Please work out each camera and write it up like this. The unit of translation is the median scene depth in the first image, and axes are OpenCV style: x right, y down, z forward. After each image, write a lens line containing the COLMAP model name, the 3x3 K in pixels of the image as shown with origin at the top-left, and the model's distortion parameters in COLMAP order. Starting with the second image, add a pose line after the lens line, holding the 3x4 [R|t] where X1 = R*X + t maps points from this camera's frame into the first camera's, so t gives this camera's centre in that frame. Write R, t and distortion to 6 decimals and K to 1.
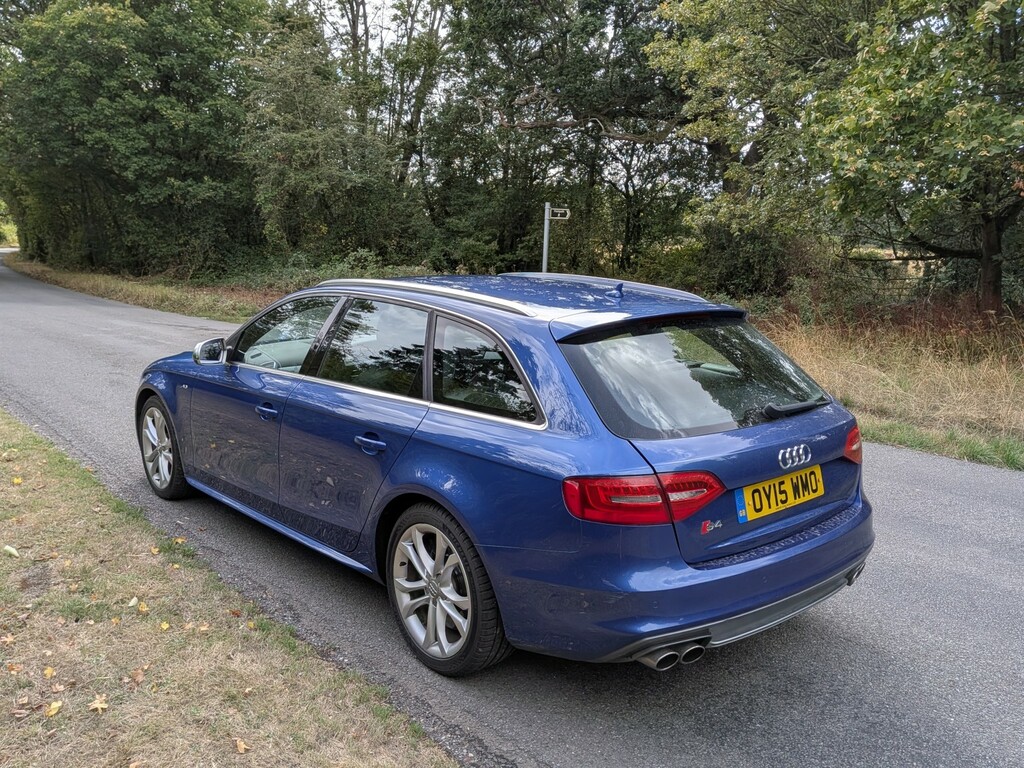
lens RADIAL K [[923.1, 0, 526.7], [0, 923.1, 397.0], [0, 0, 1]] dist [0.082096, -0.153532]
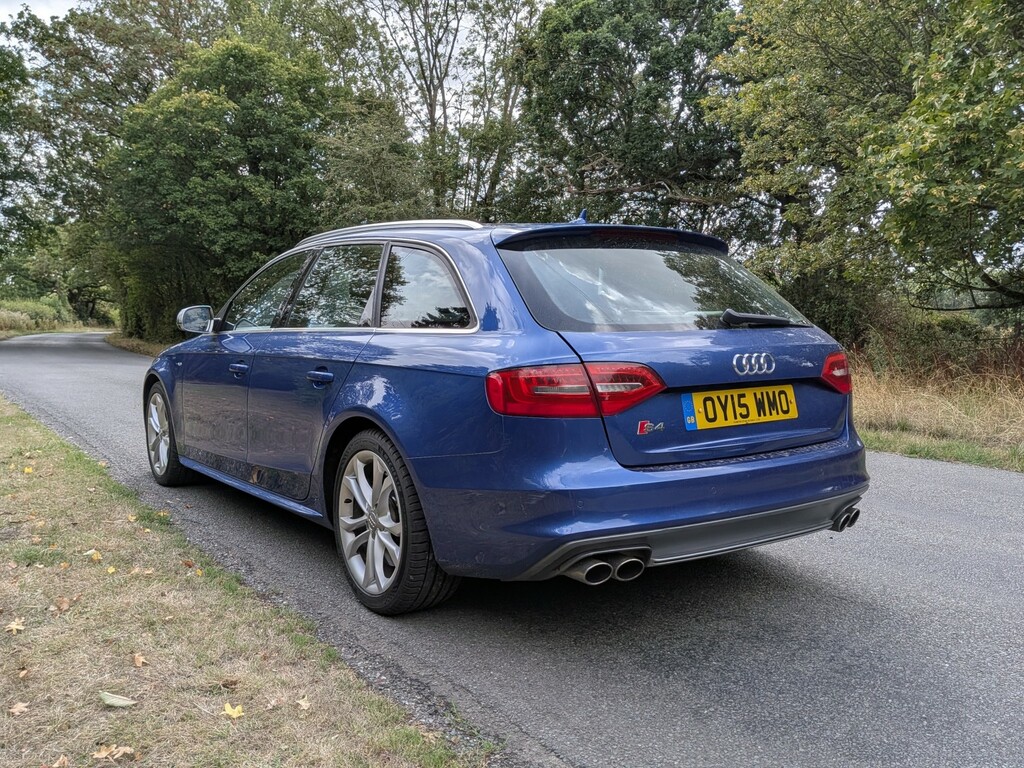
lens RADIAL K [[923.1, 0, 526.7], [0, 923.1, 397.0], [0, 0, 1]] dist [0.082096, -0.153532]
pose [[0.994718, -0.003782, -0.102574, 0.132383], [-0.006792, 0.994706, -0.102537, 0.156842], [0.102419, 0.102692, 0.989426, 0.070332]]
